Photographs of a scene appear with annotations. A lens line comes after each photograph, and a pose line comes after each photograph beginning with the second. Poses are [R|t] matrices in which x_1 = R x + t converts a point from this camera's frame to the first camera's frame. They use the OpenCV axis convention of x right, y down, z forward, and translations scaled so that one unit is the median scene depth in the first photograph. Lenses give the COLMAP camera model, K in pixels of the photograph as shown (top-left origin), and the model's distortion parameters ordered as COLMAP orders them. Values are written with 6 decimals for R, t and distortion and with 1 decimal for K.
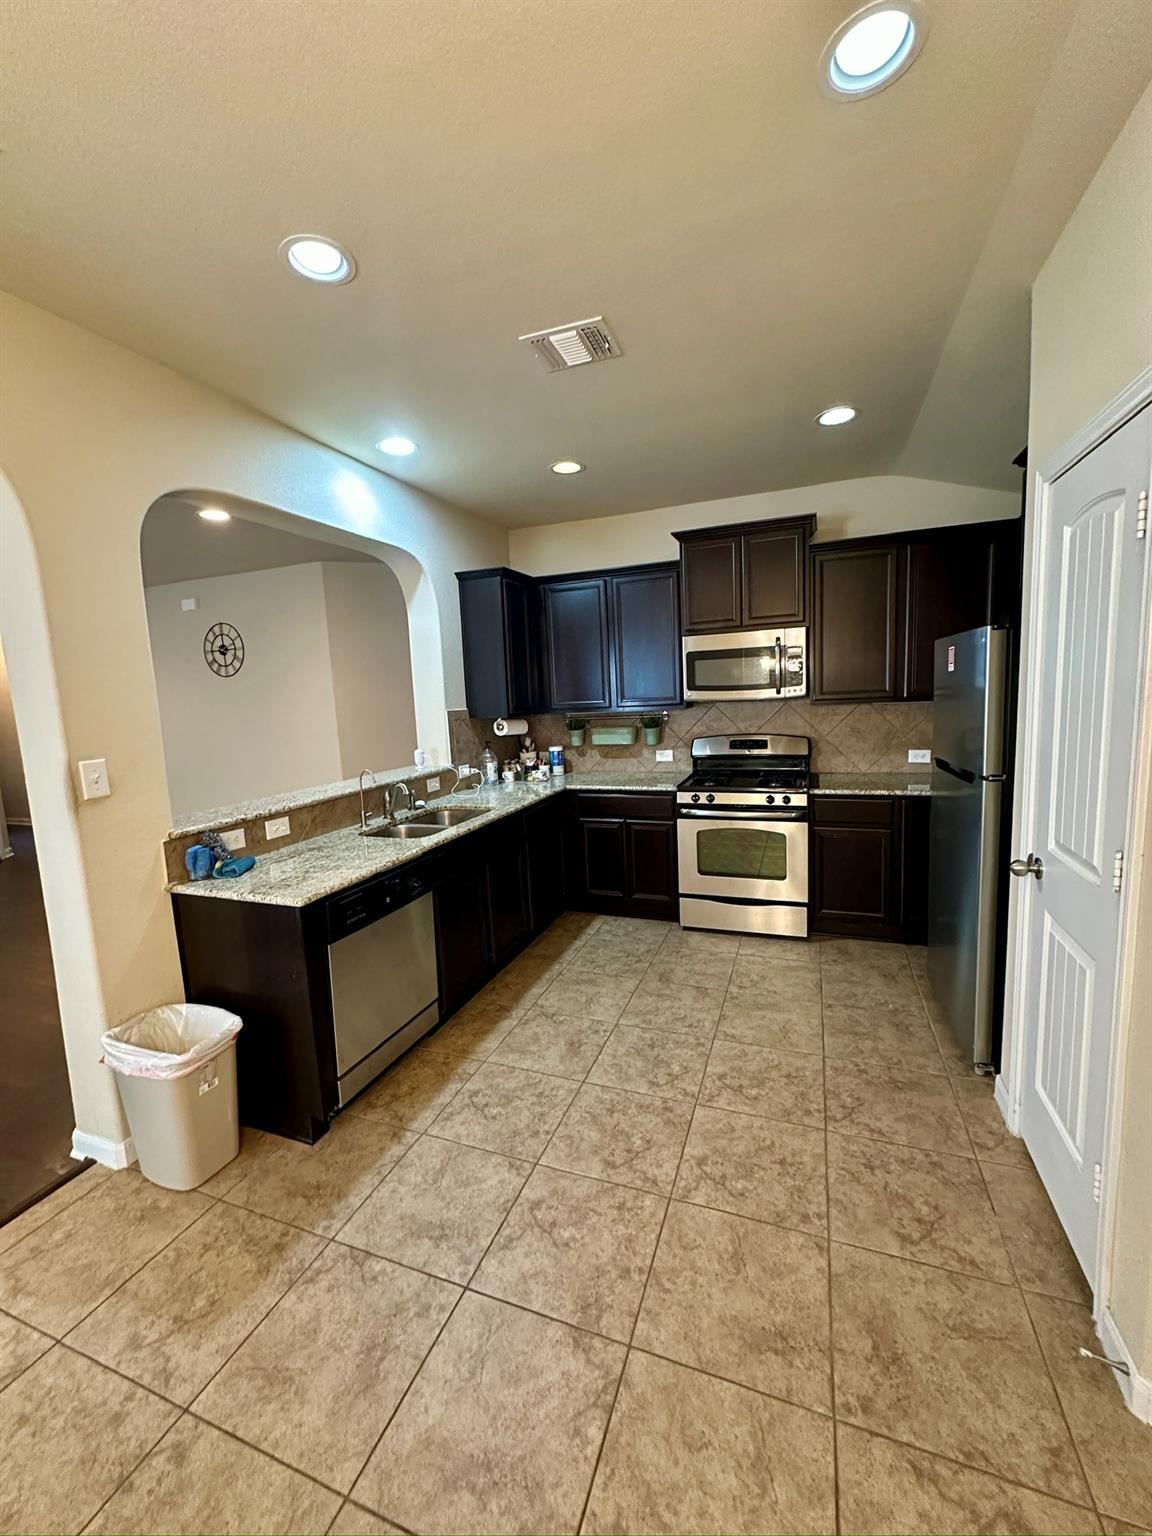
lens RADIAL K [[610.7, 0, 579.2], [0, 610.7, 767.3], [0, 0, 1]] dist [0.002147, 0.000037]
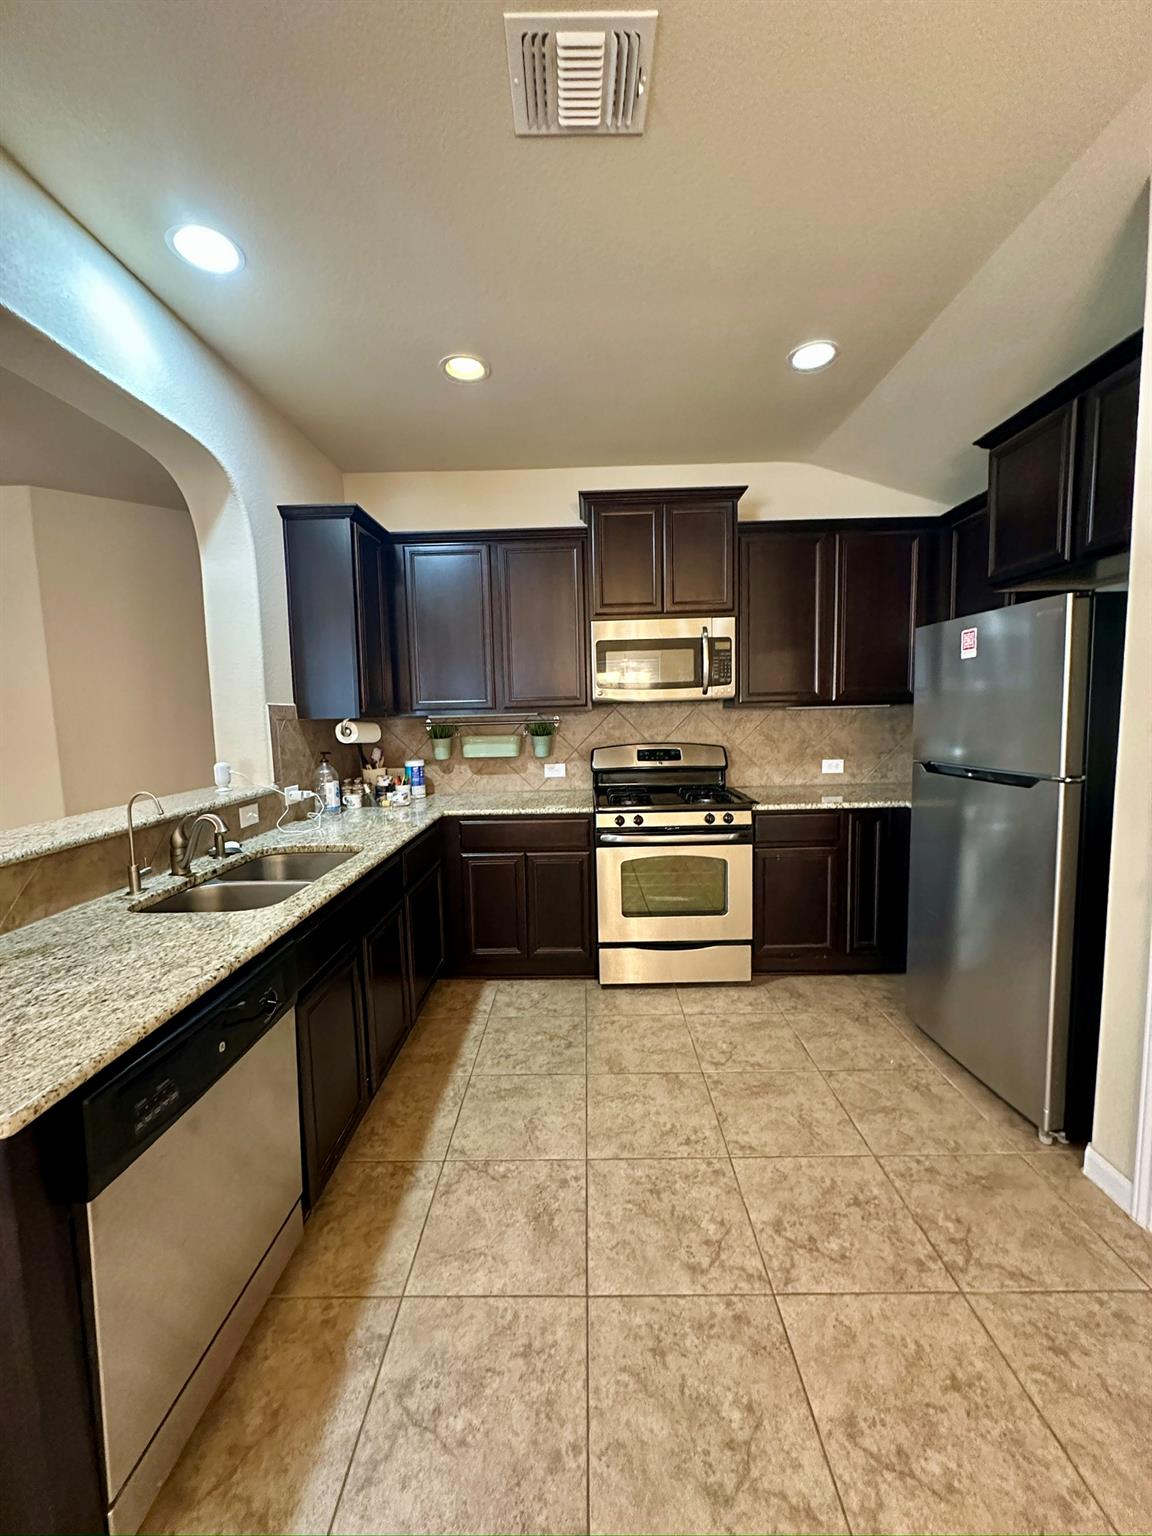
lens RADIAL K [[610.7, 0, 577.9], [0, 610.7, 767.2], [0, 0, 1]] dist [0.002147, 0.000037]
pose [[0.939592, -0.009434, 0.342167, -0.141710], [0.023943, 0.998983, -0.038203, 0.010709], [-0.341459, 0.044088, 0.938862, 0.287858]]
